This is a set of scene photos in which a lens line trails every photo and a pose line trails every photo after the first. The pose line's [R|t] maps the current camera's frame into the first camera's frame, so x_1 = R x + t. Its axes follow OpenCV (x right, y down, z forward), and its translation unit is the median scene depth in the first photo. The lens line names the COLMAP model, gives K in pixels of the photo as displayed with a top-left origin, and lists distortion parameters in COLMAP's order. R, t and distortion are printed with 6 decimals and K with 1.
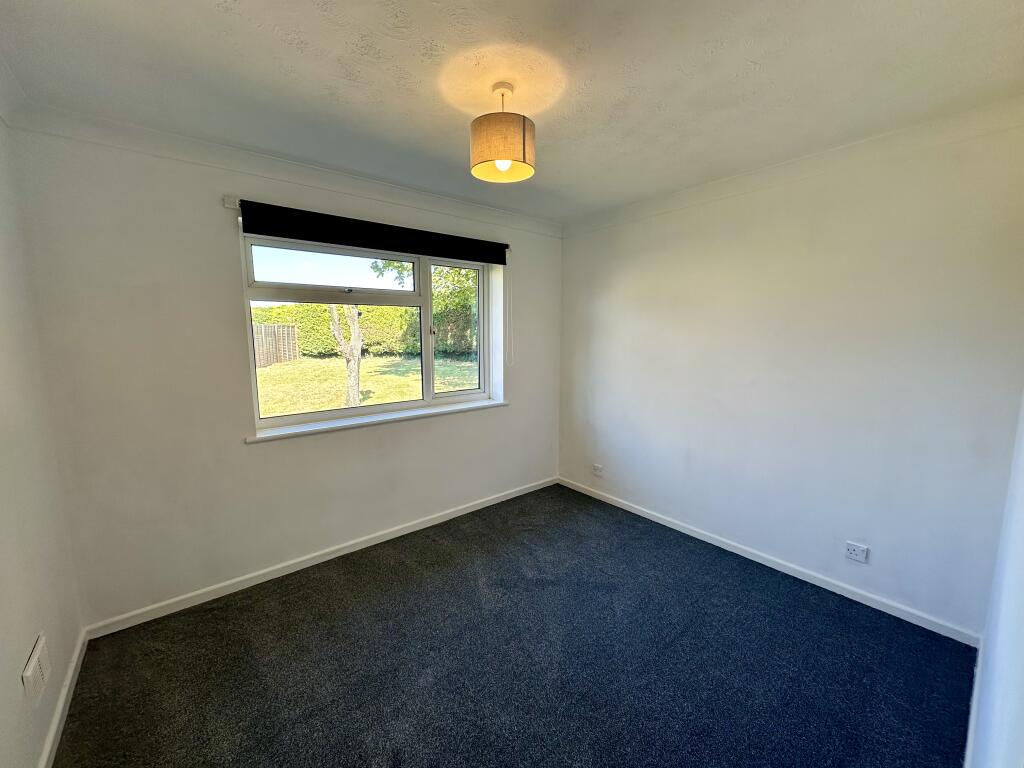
lens RADIAL K [[410.1, 0, 515.6], [0, 410.1, 386.3], [0, 0, 1]] dist [-0.000082, 0.000034]
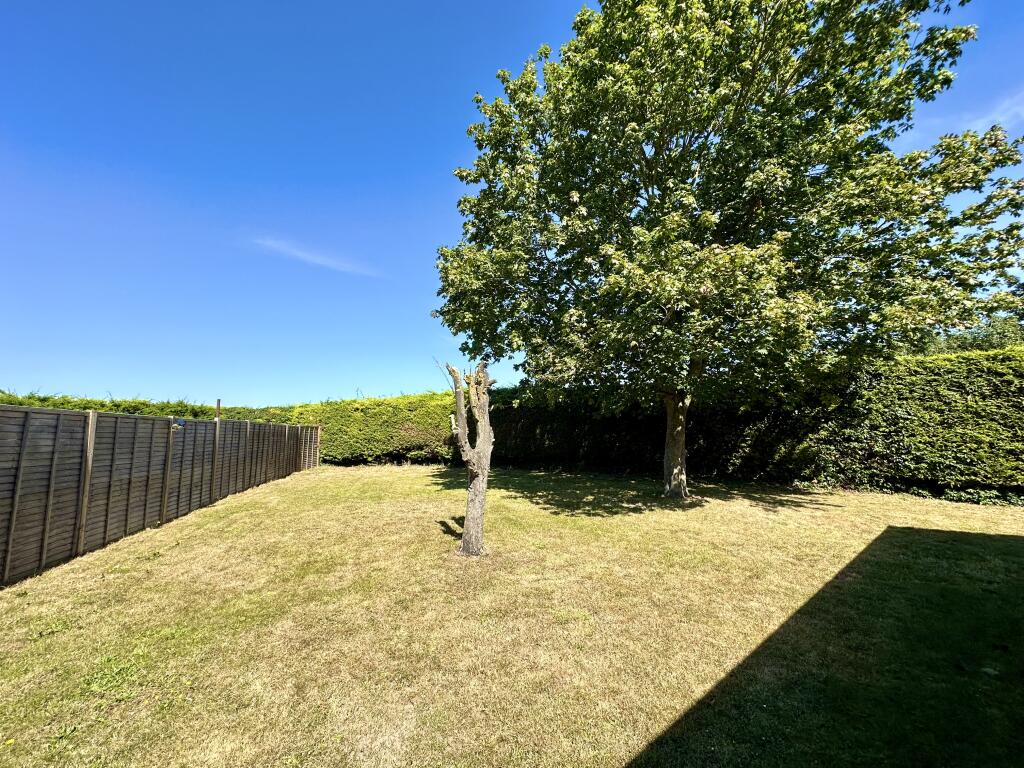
lens RADIAL K [[410.1, 0, 510.2], [0, 410.1, 382.2], [0, 0, 1]] dist [-0.000082, 0.000034]
pose [[0.999857, -0.002523, 0.016718, -0.161394], [0.006734, 0.966411, -0.256914, -0.017350], [-0.015508, 0.256990, 0.966290, 0.155144]]
